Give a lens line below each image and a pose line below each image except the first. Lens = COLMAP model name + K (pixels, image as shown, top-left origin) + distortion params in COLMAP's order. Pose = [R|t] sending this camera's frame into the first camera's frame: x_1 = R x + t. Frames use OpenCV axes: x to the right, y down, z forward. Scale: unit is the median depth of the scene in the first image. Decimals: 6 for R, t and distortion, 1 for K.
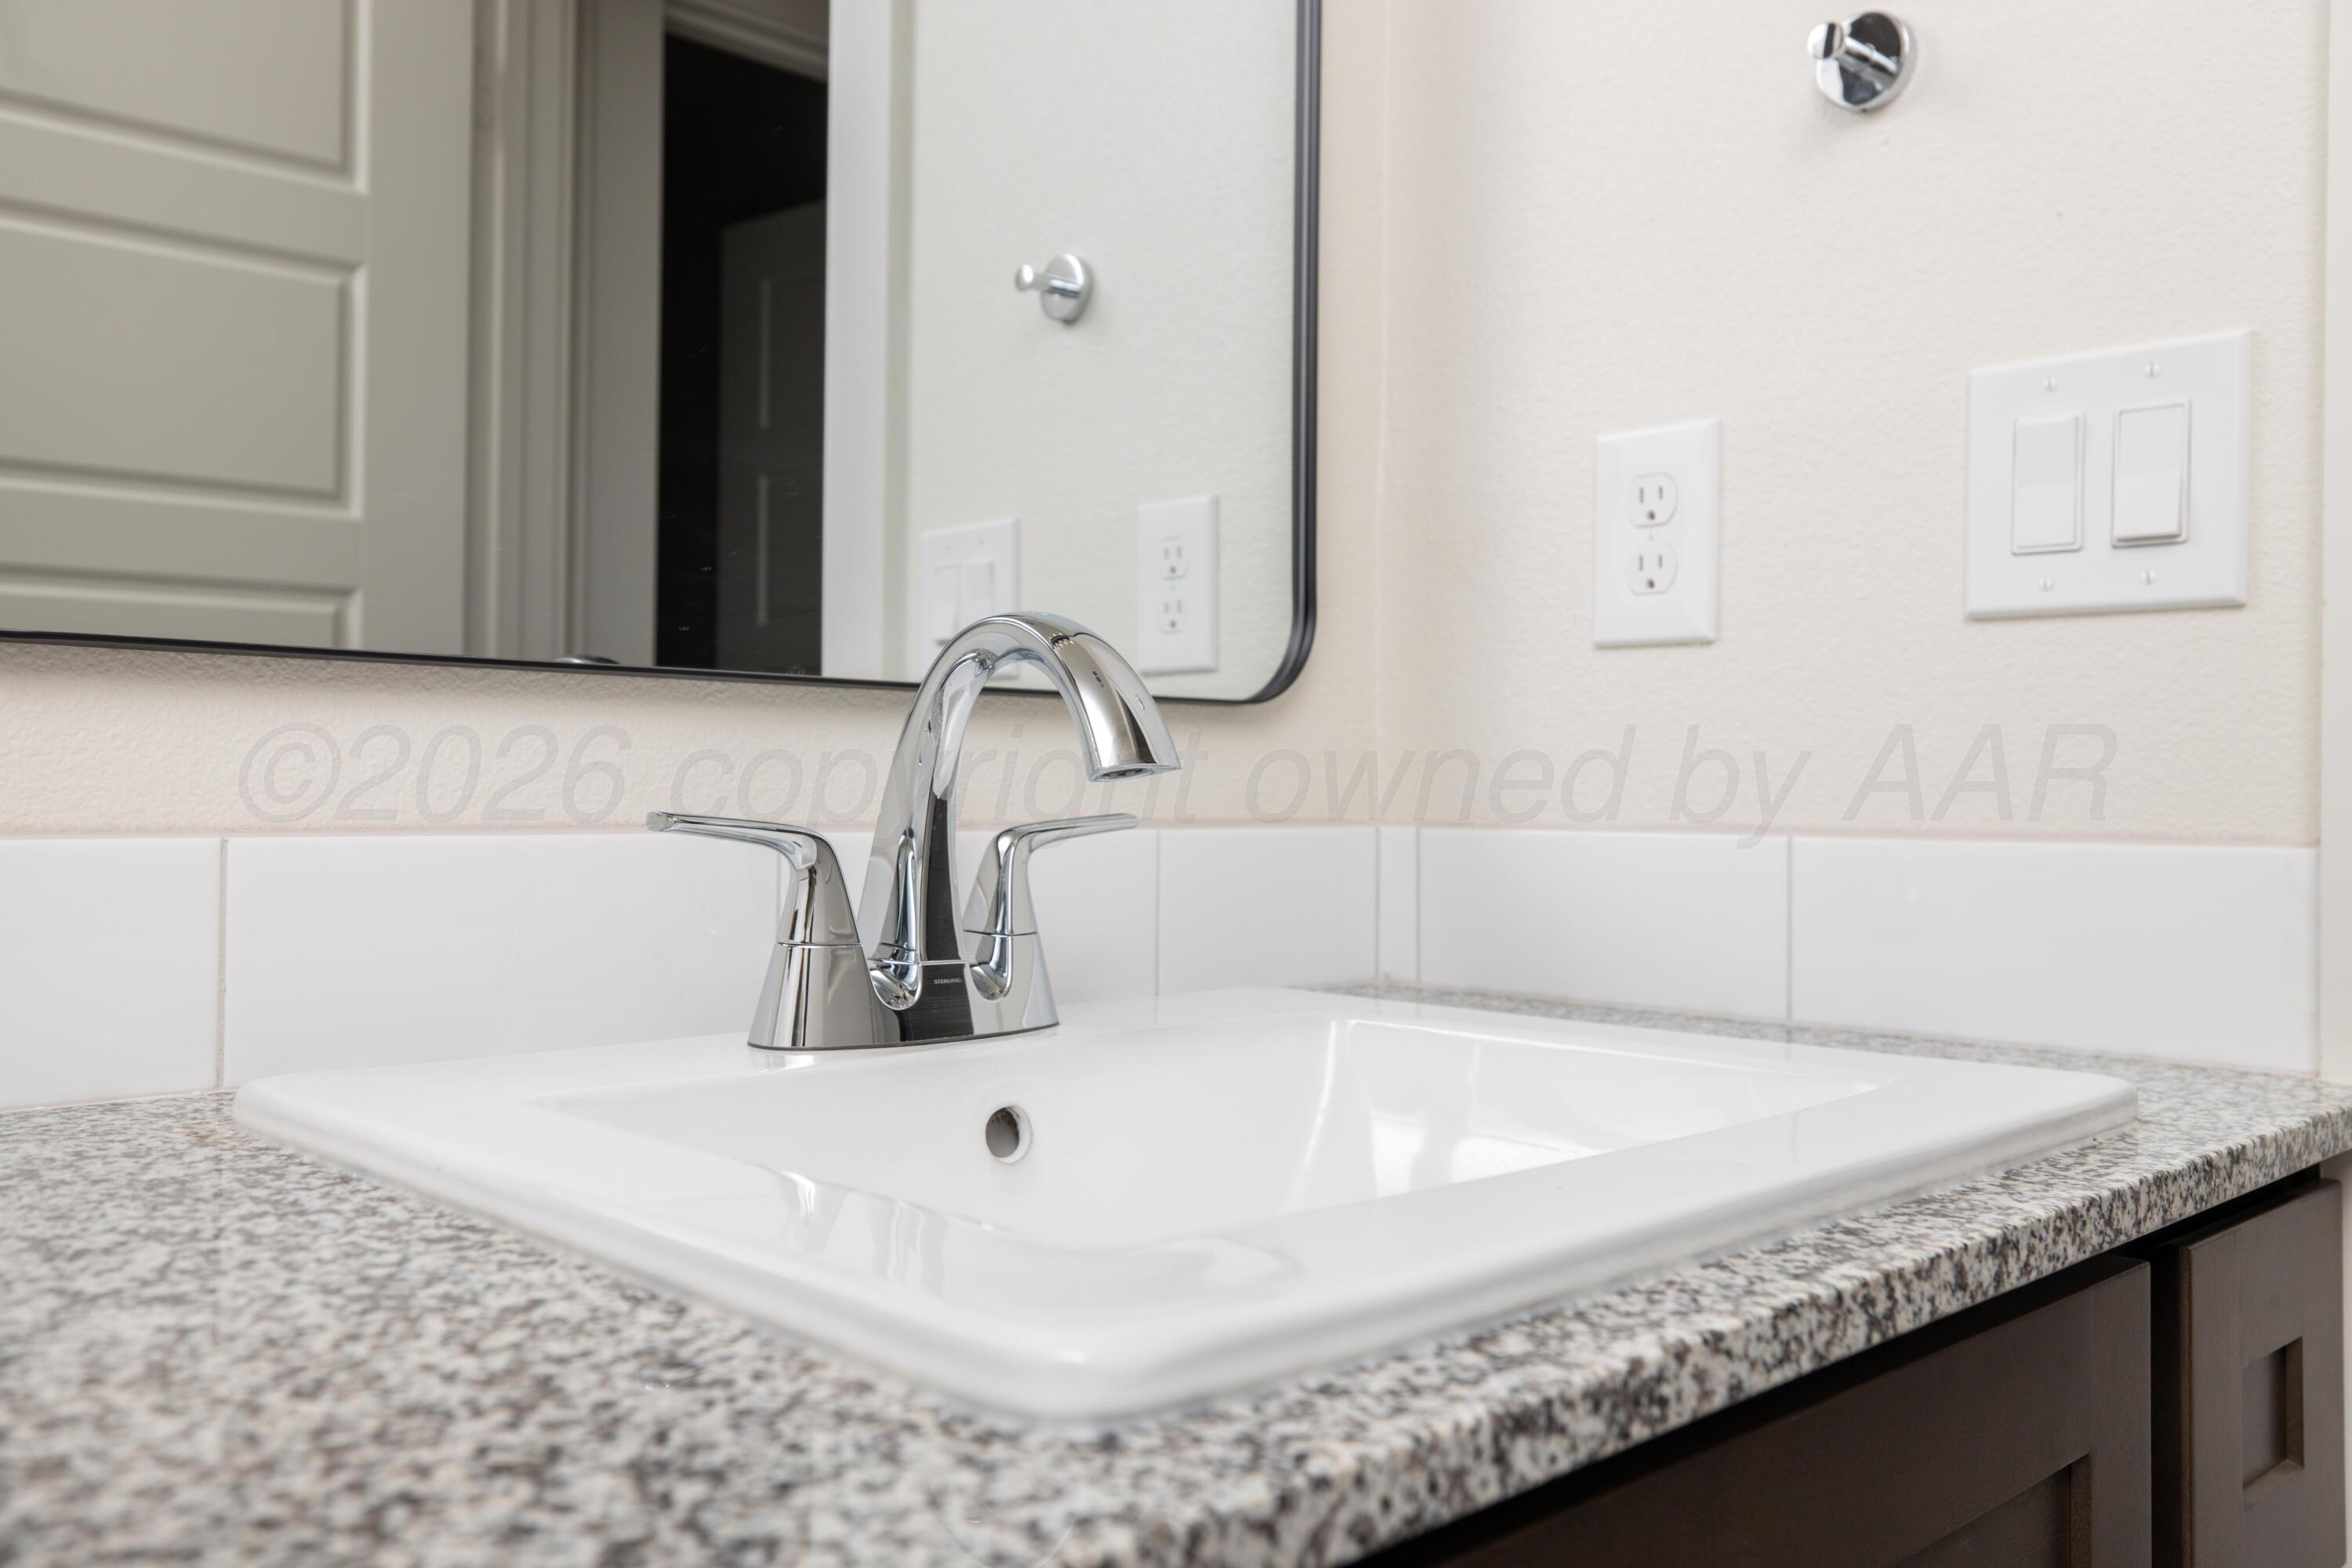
lens RADIAL K [[1832.6, 0, 1176.0], [0, 1832.6, 784.0], [0, 0, 1]] dist [0.006310, 0.002226]
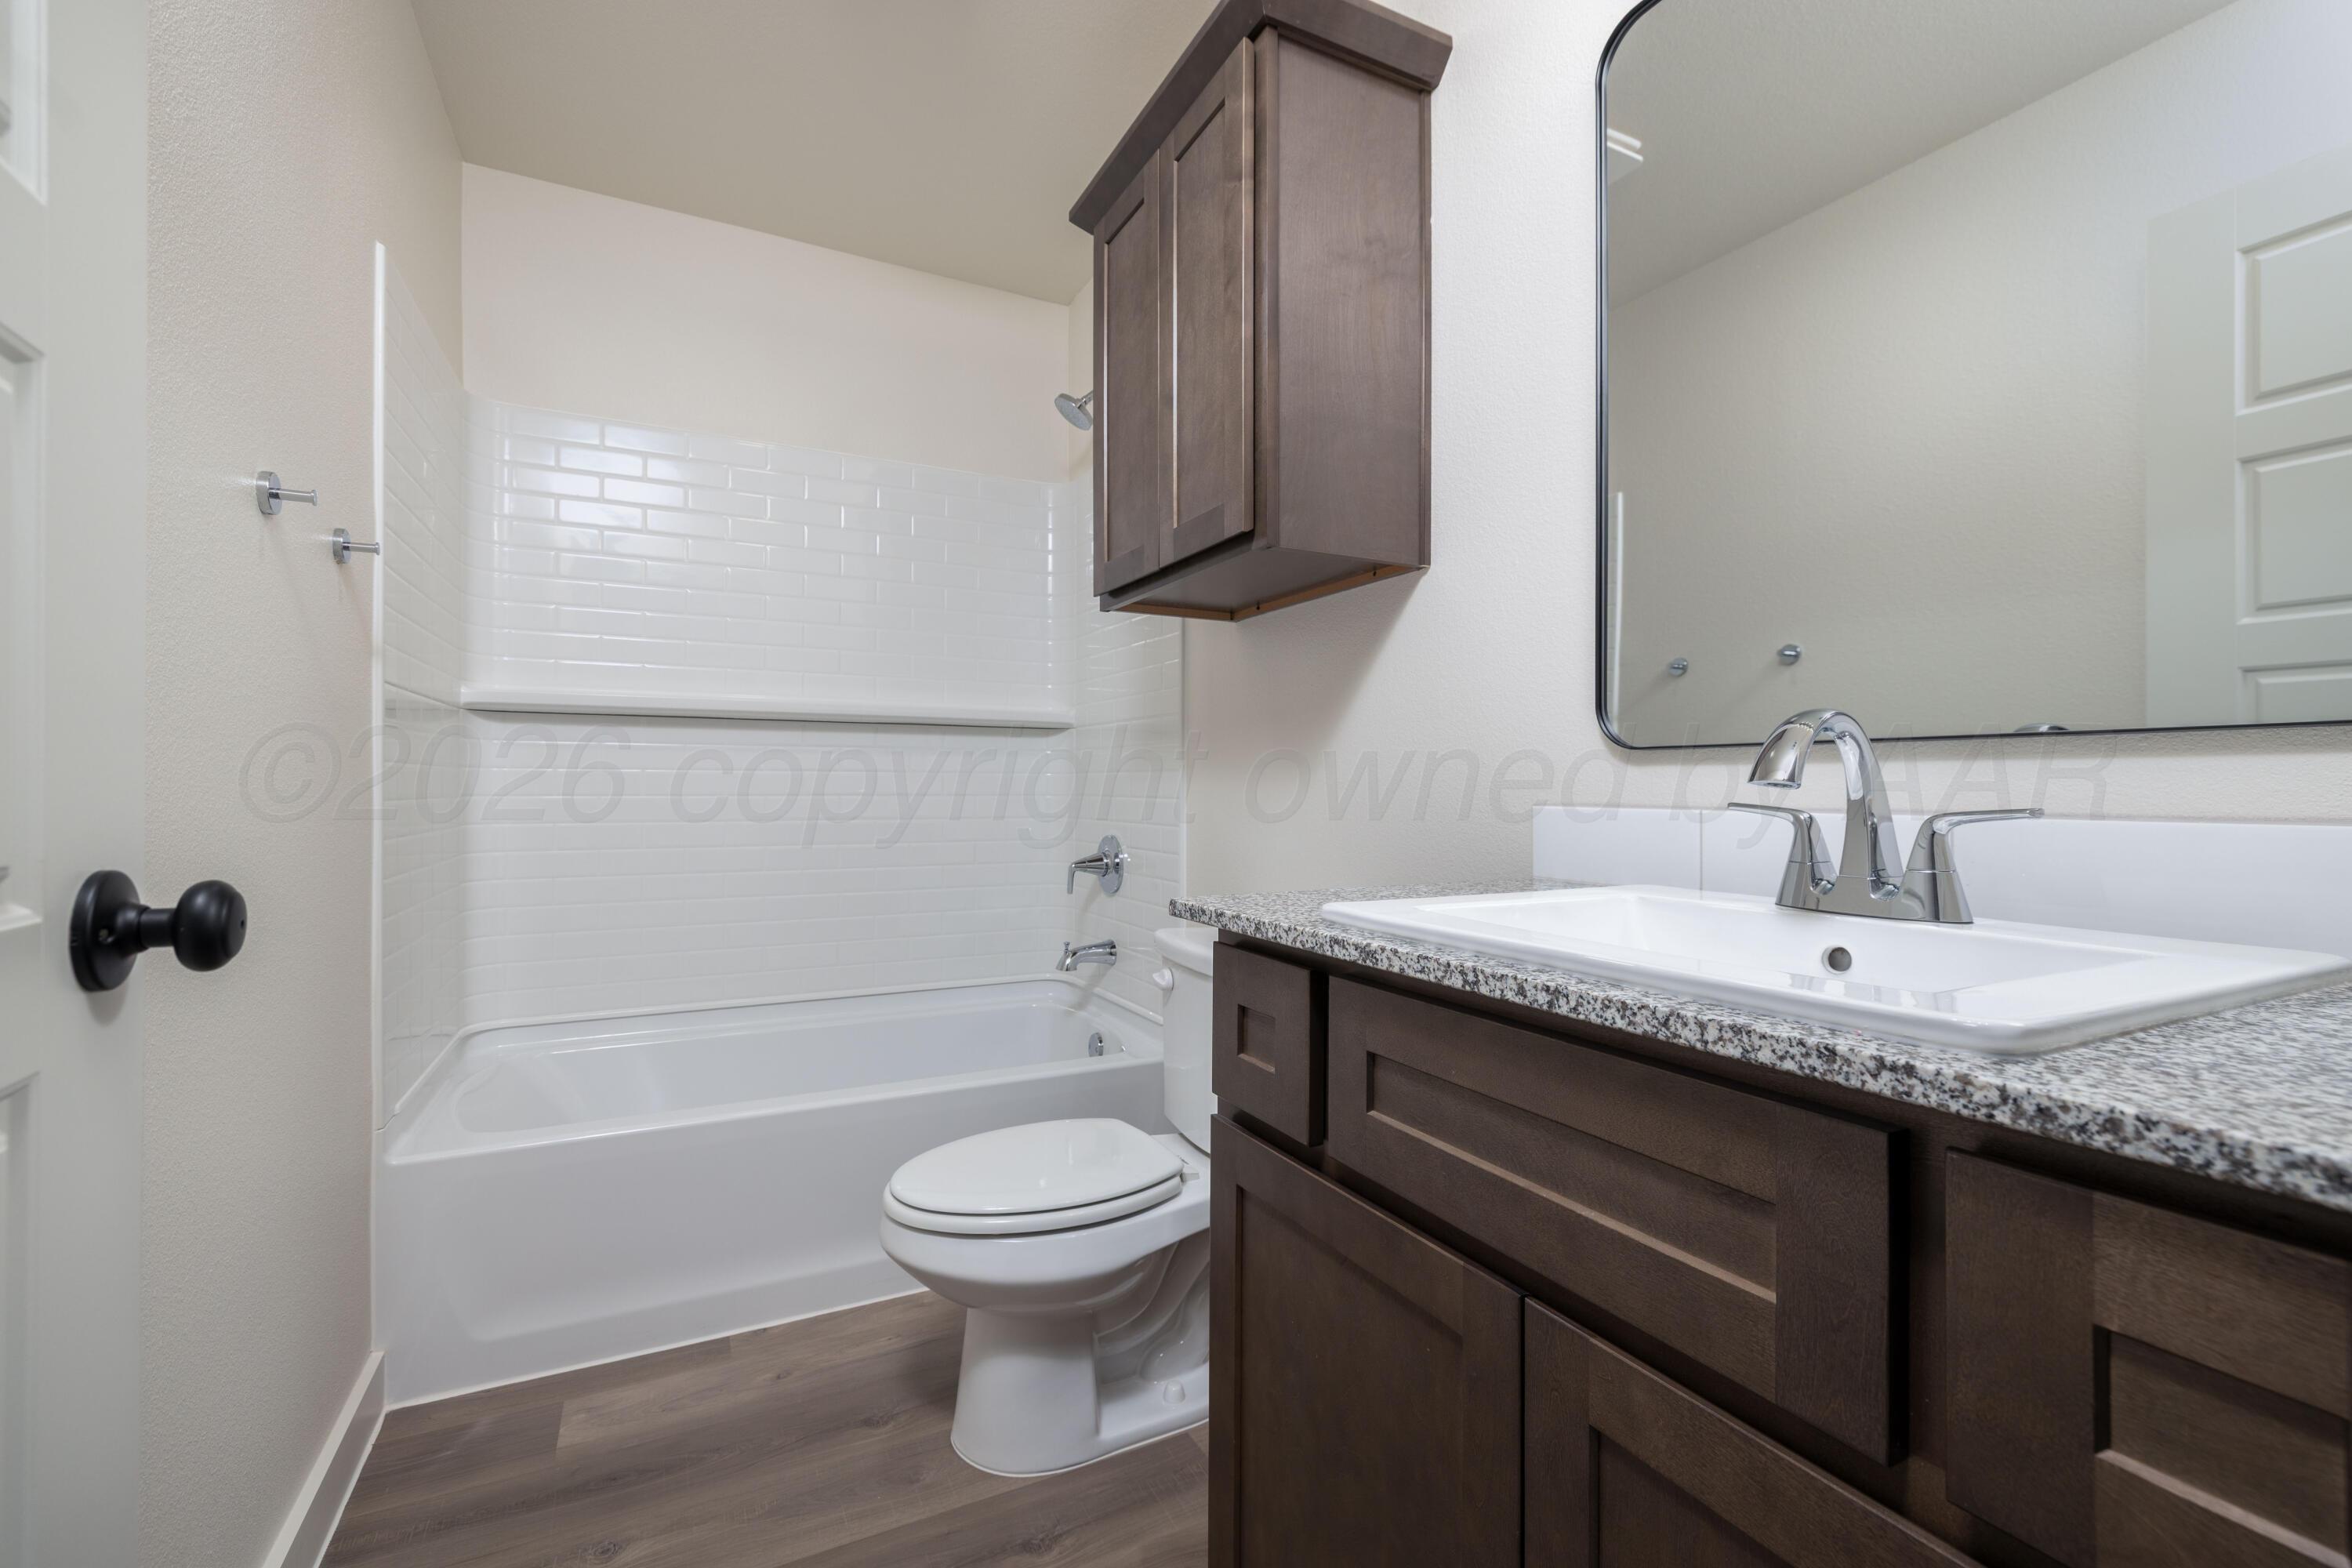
lens RADIAL K [[982.8, 0, 1166.9], [0, 982.8, 784.3], [0, 0, 1]] dist [0.000339, 0.000136]
pose [[-0.270066, -0.017572, -0.962681, 2.117668], [-0.002999, 0.999844, -0.017409, 0.033579], [0.962837, -0.001814, -0.270077, 1.082640]]
